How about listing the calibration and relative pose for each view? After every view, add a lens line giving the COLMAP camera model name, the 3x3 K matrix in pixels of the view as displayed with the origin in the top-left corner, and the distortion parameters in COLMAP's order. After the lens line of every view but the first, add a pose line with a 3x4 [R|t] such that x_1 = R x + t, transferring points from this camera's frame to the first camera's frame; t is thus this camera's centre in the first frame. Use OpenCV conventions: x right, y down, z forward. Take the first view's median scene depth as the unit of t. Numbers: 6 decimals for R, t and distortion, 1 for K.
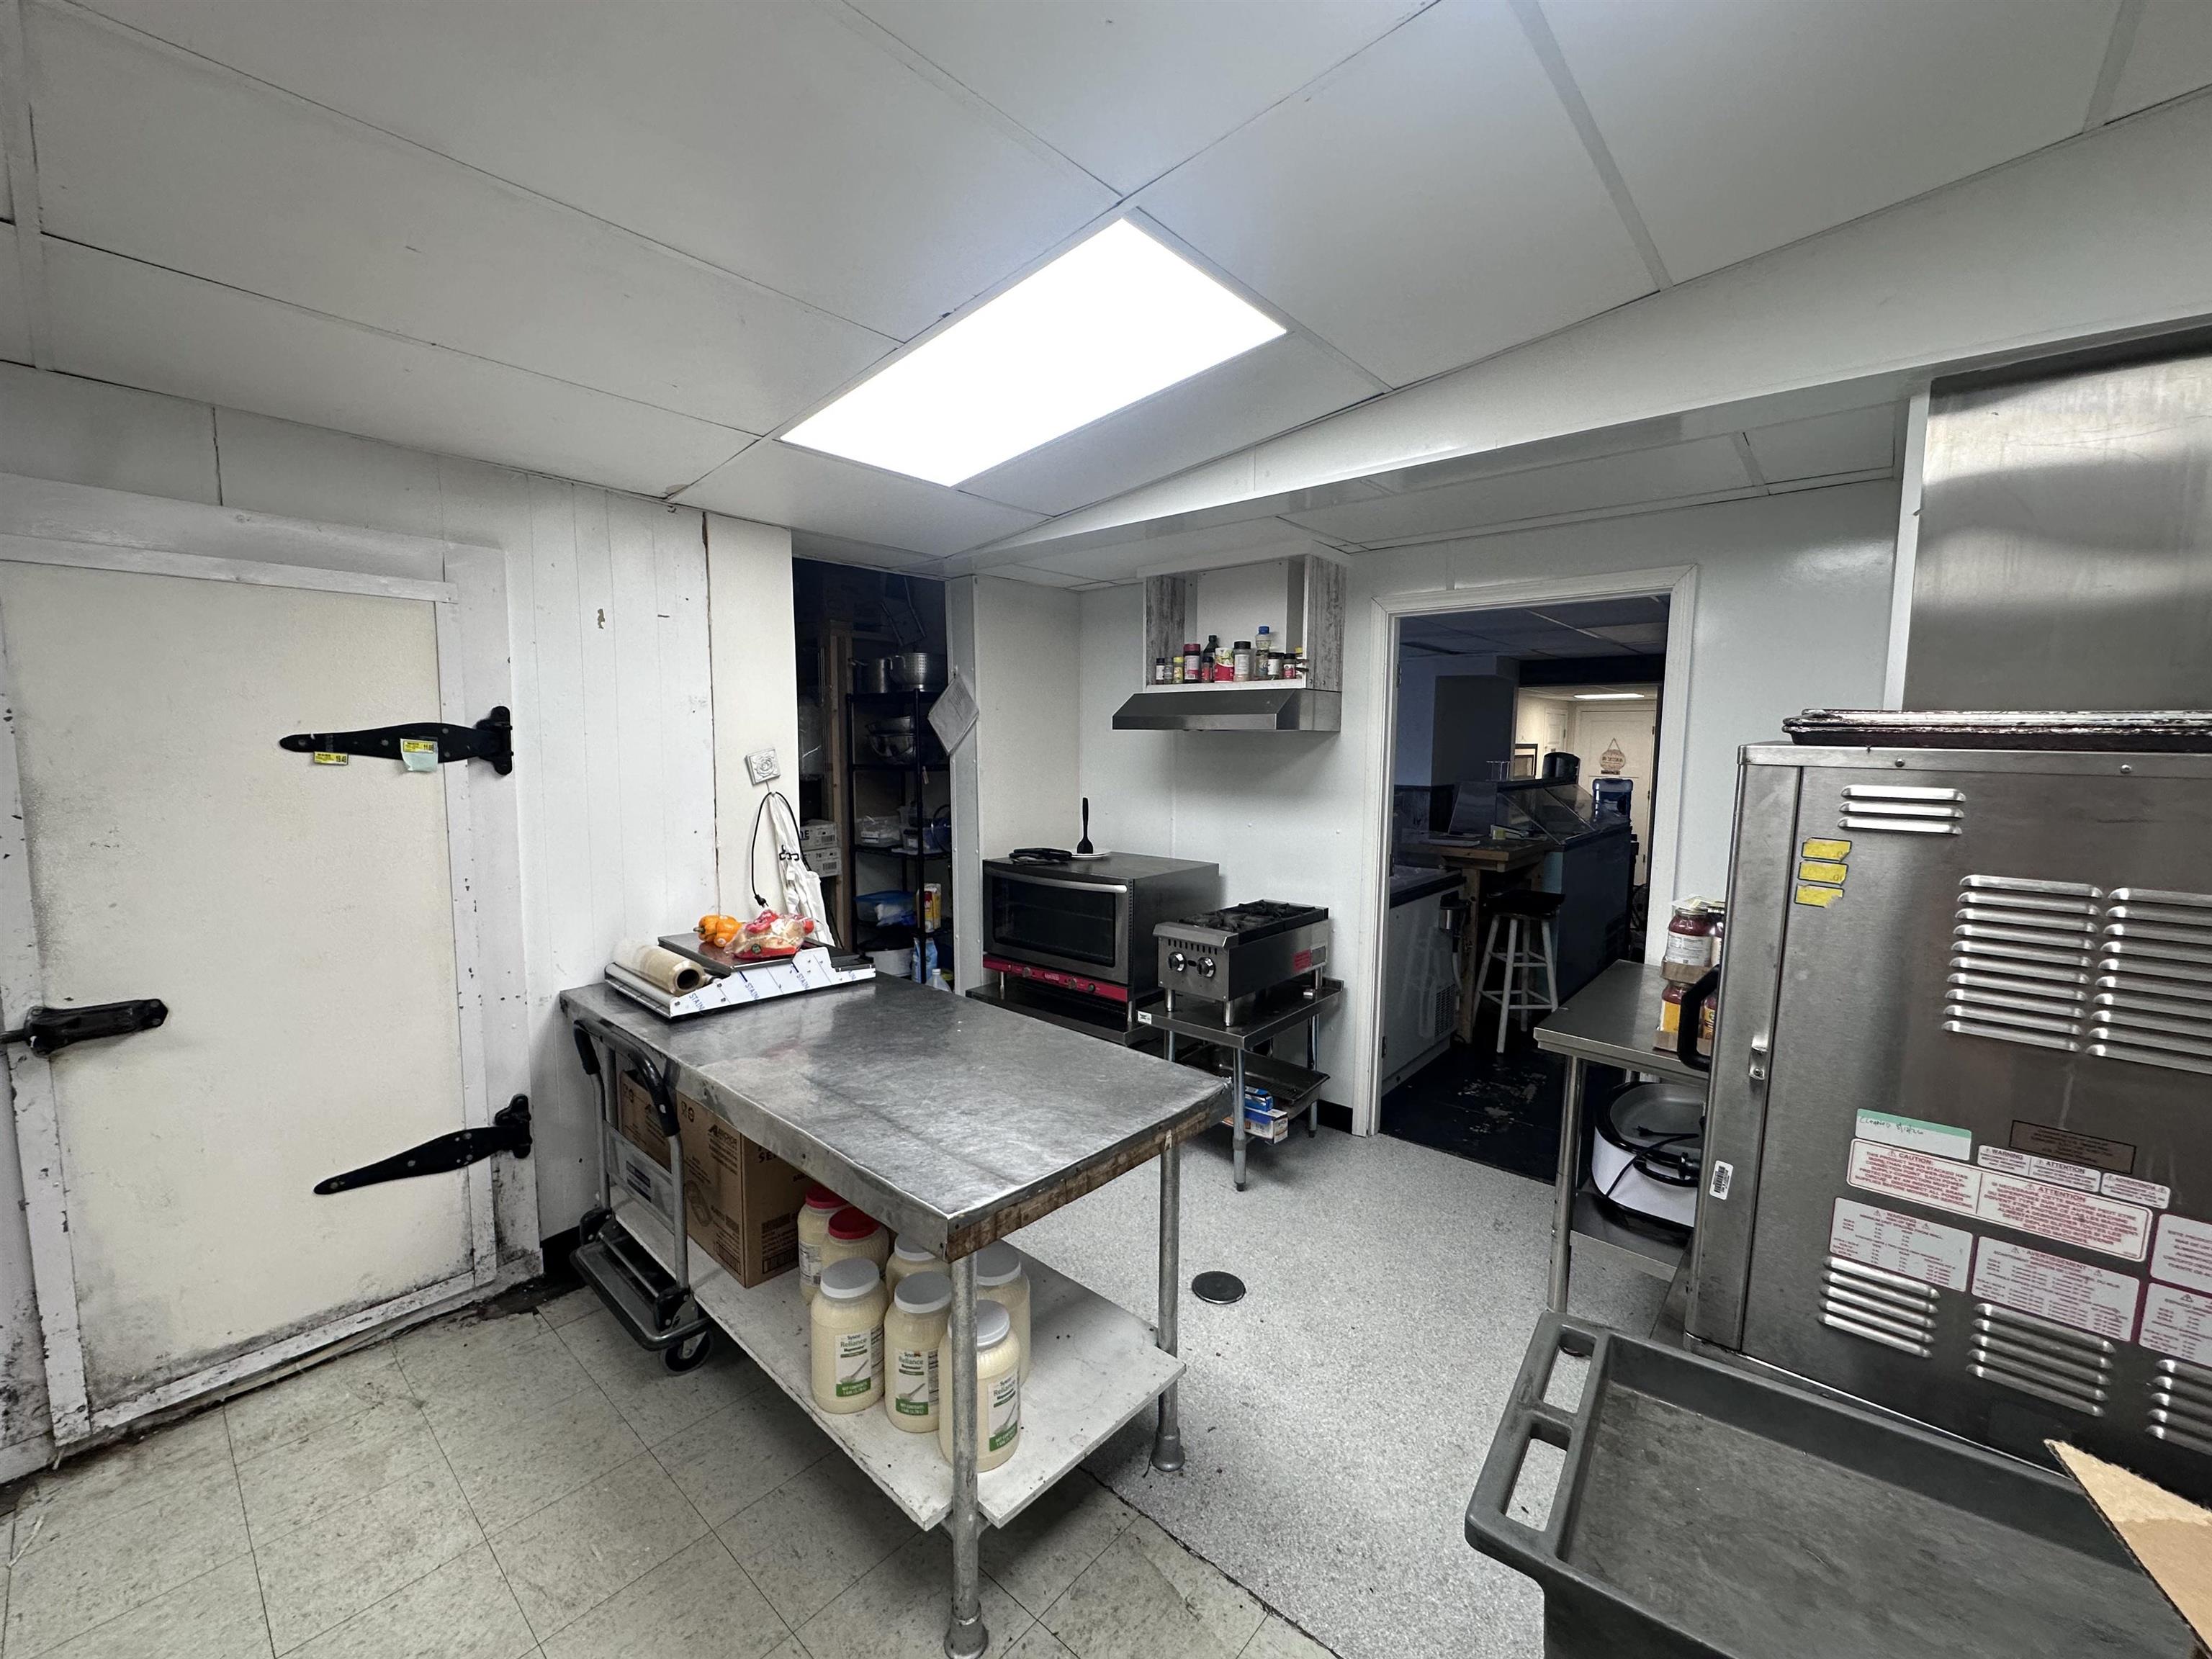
lens RADIAL K [[888.1, 0, 1104.4], [0, 888.1, 824.9], [0, 0, 1]] dist [-0.002242, -0.000015]
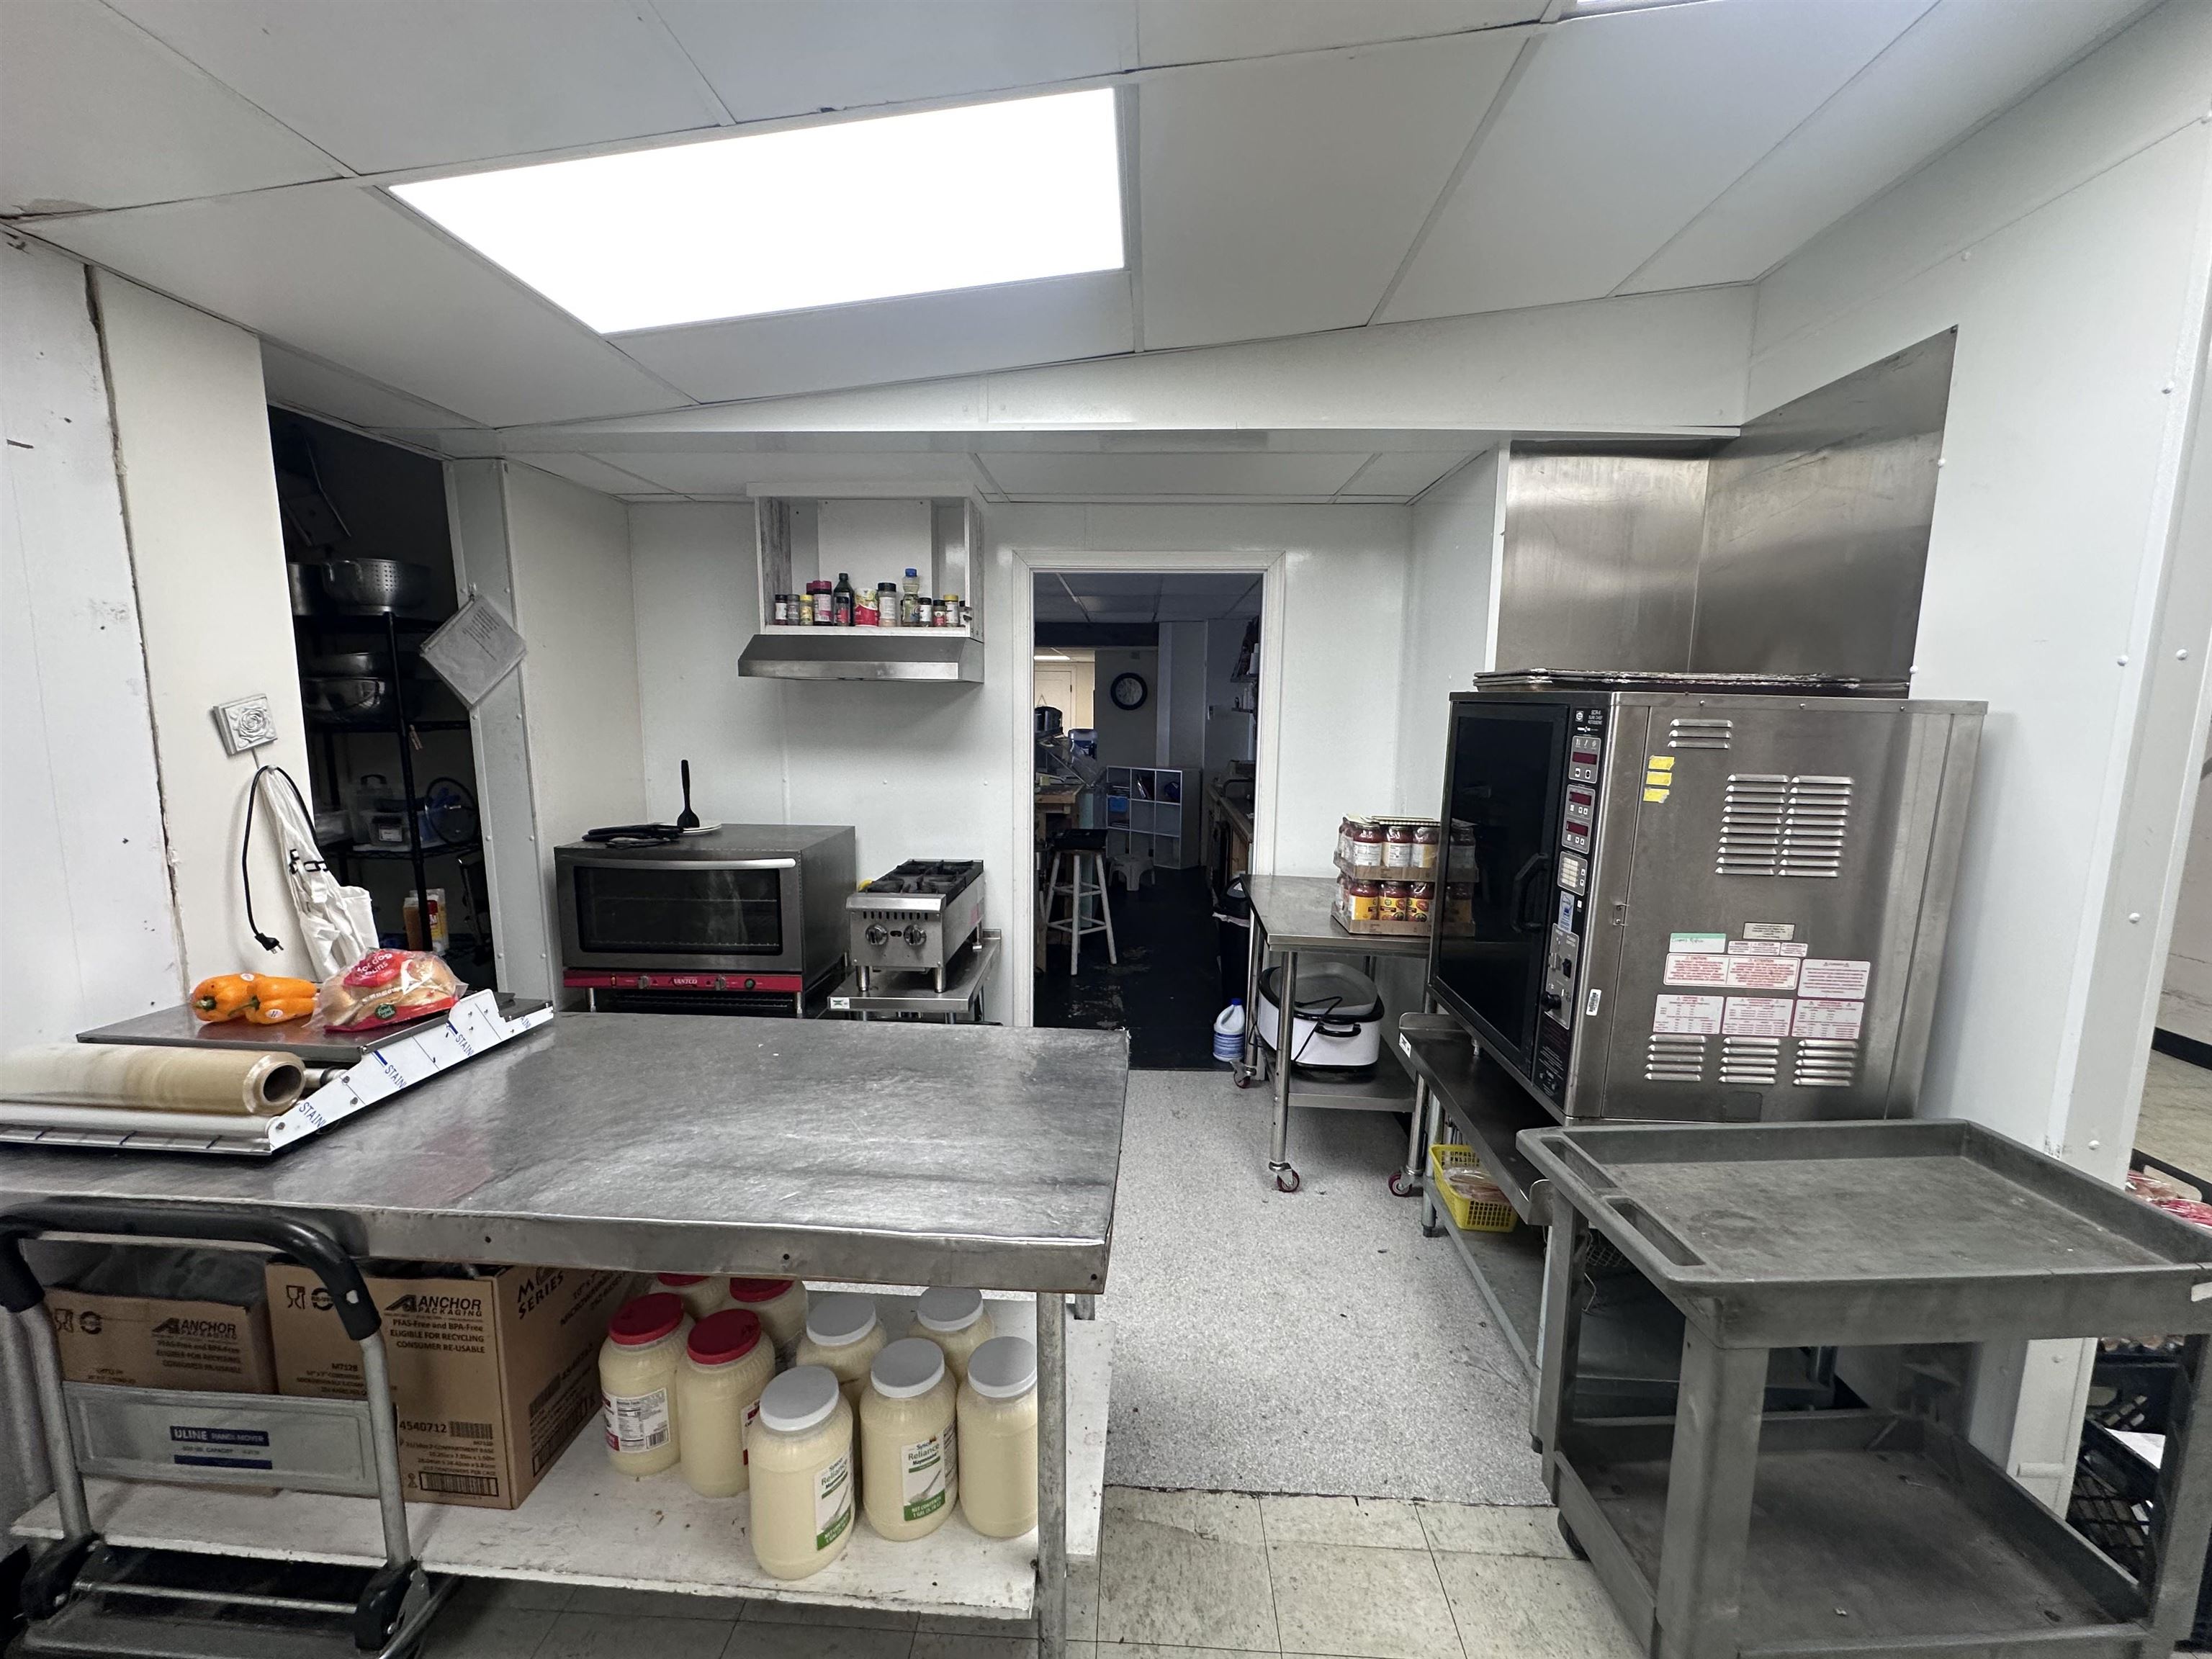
lens RADIAL K [[888.1, 0, 1104.4], [0, 888.1, 824.9], [0, 0, 1]] dist [-0.002242, -0.000015]
pose [[0.781297, -0.083077, 0.618606, -0.268831], [0.053301, 0.996362, 0.066490, -0.005547], [-0.621879, -0.018976, 0.782883, 0.135871]]
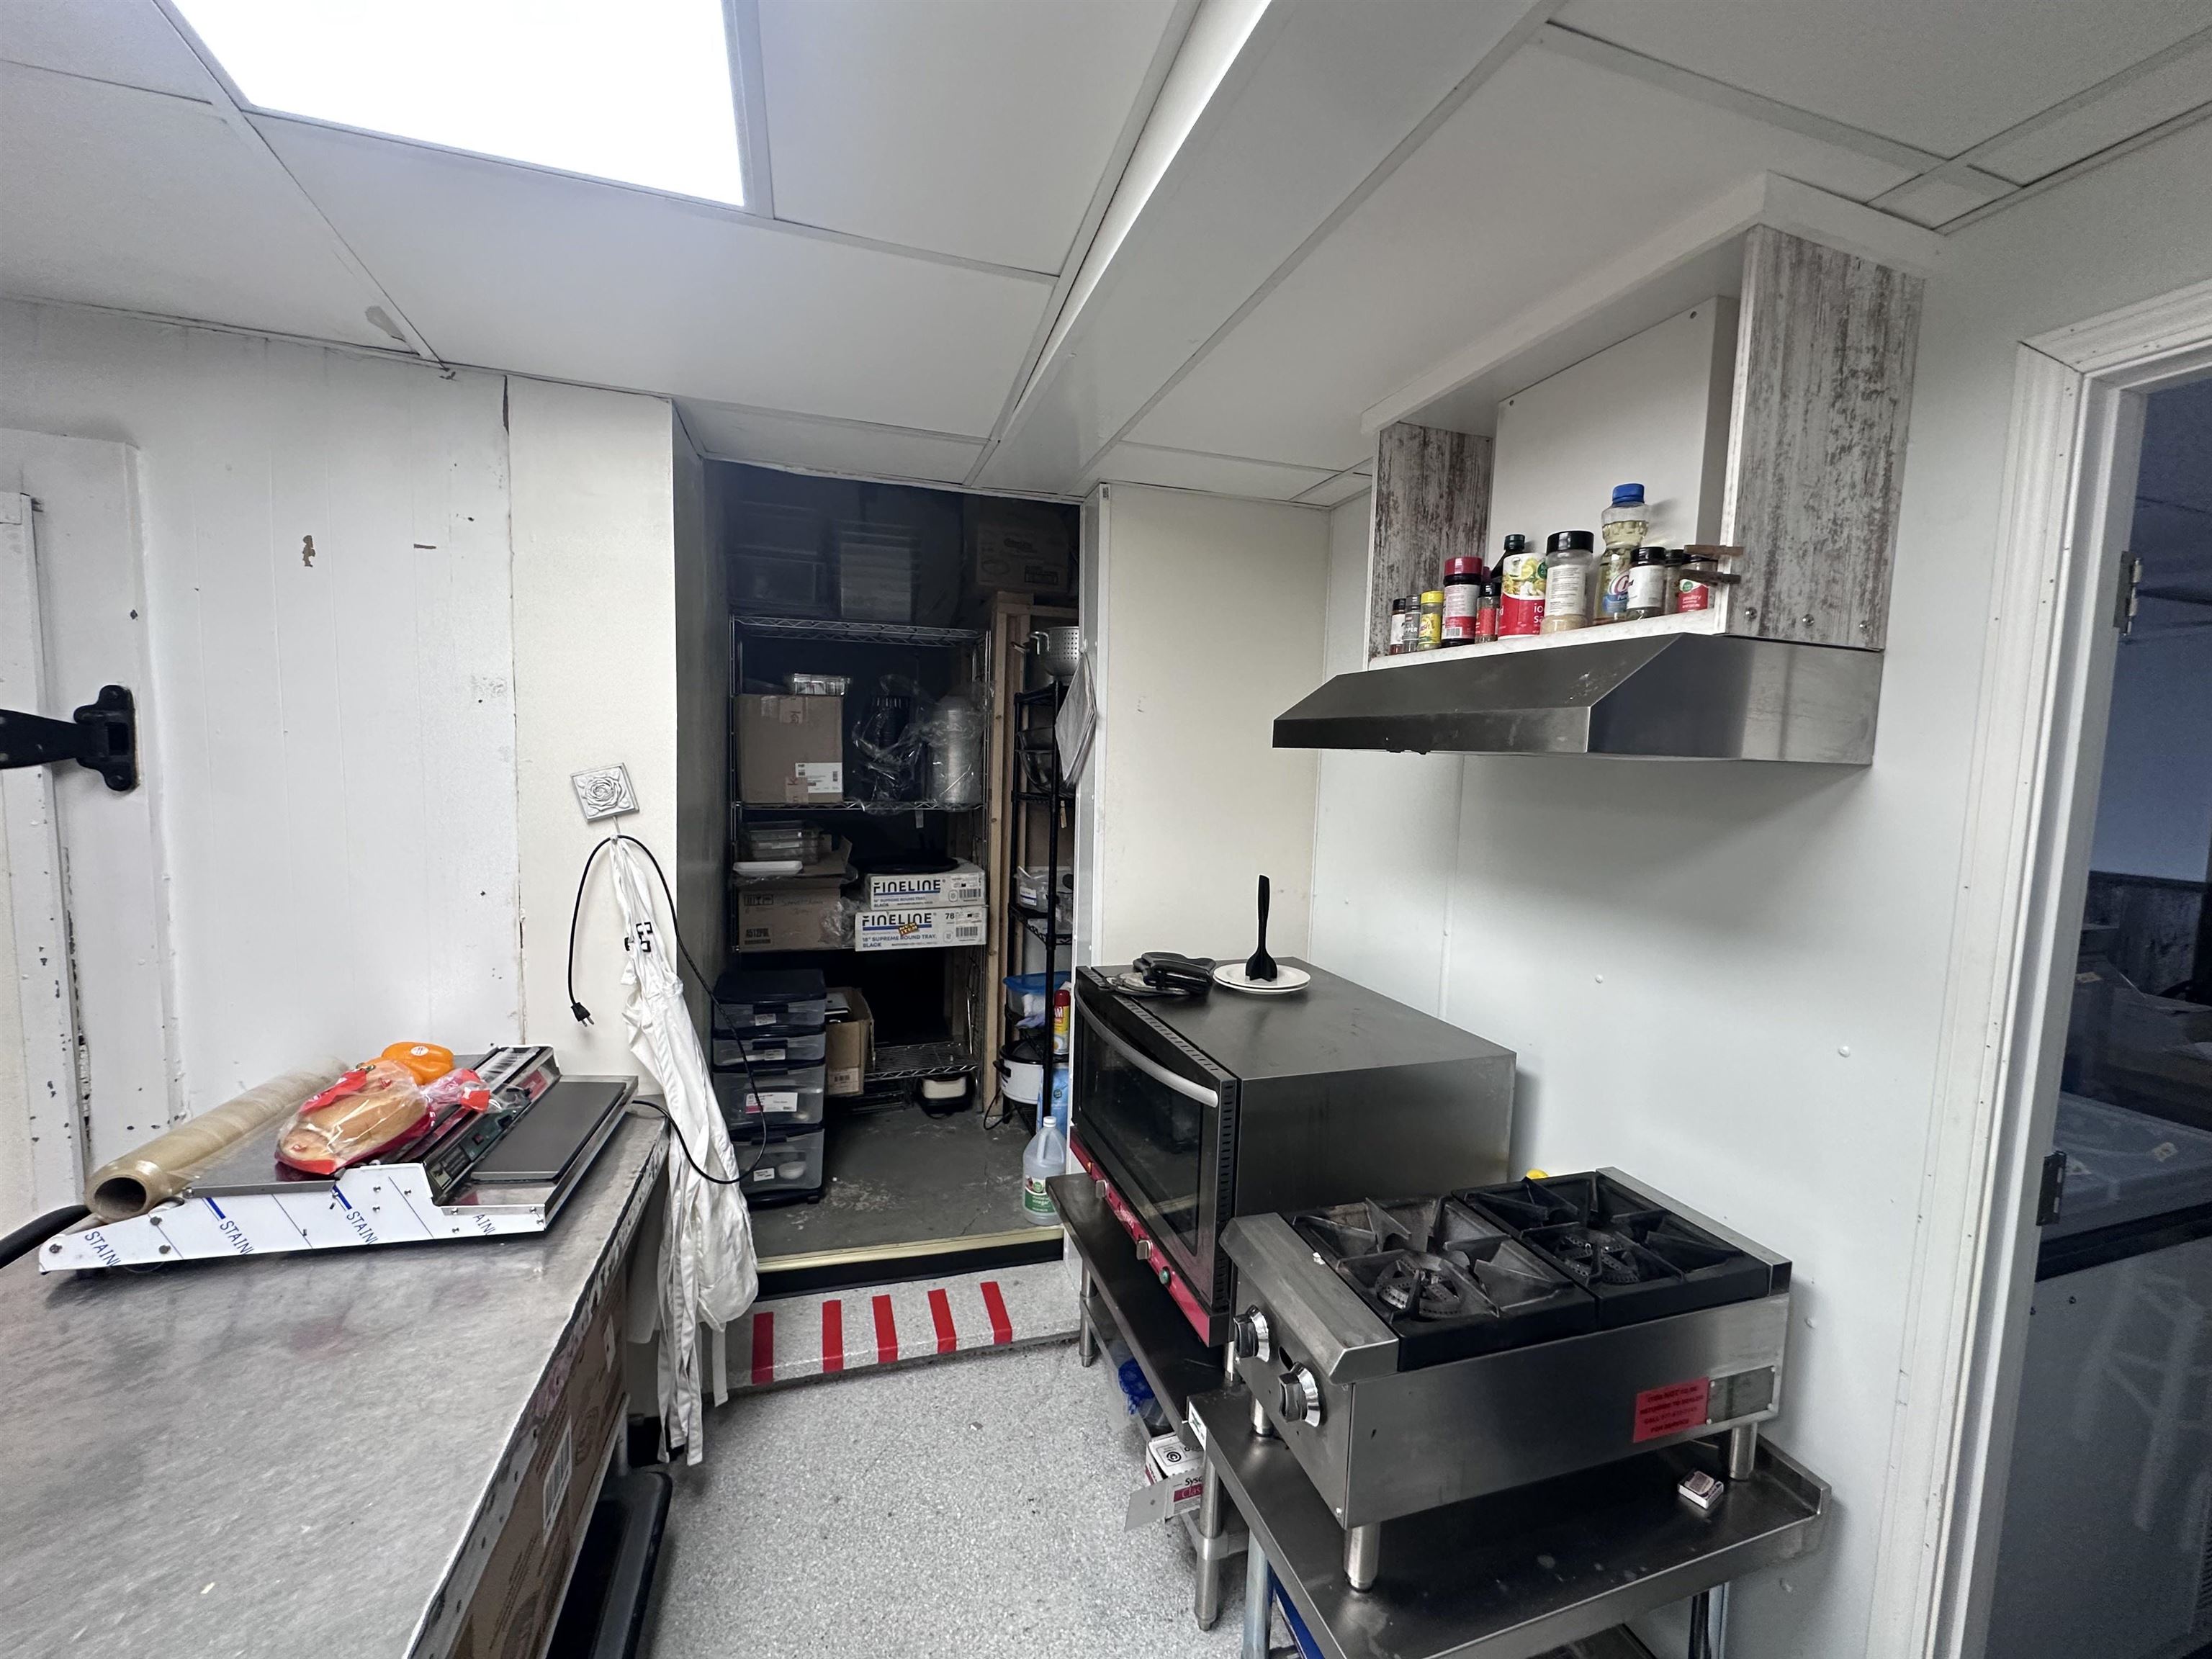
lens RADIAL K [[888.1, 0, 1104.4], [0, 888.1, 824.9], [0, 0, 1]] dist [-0.002242, -0.000015]
pose [[0.858043, 0.063656, -0.509617, 0.193905], [-0.076400, 0.997069, -0.004091, -0.059775], [0.507863, 0.042445, 0.860392, 0.573335]]
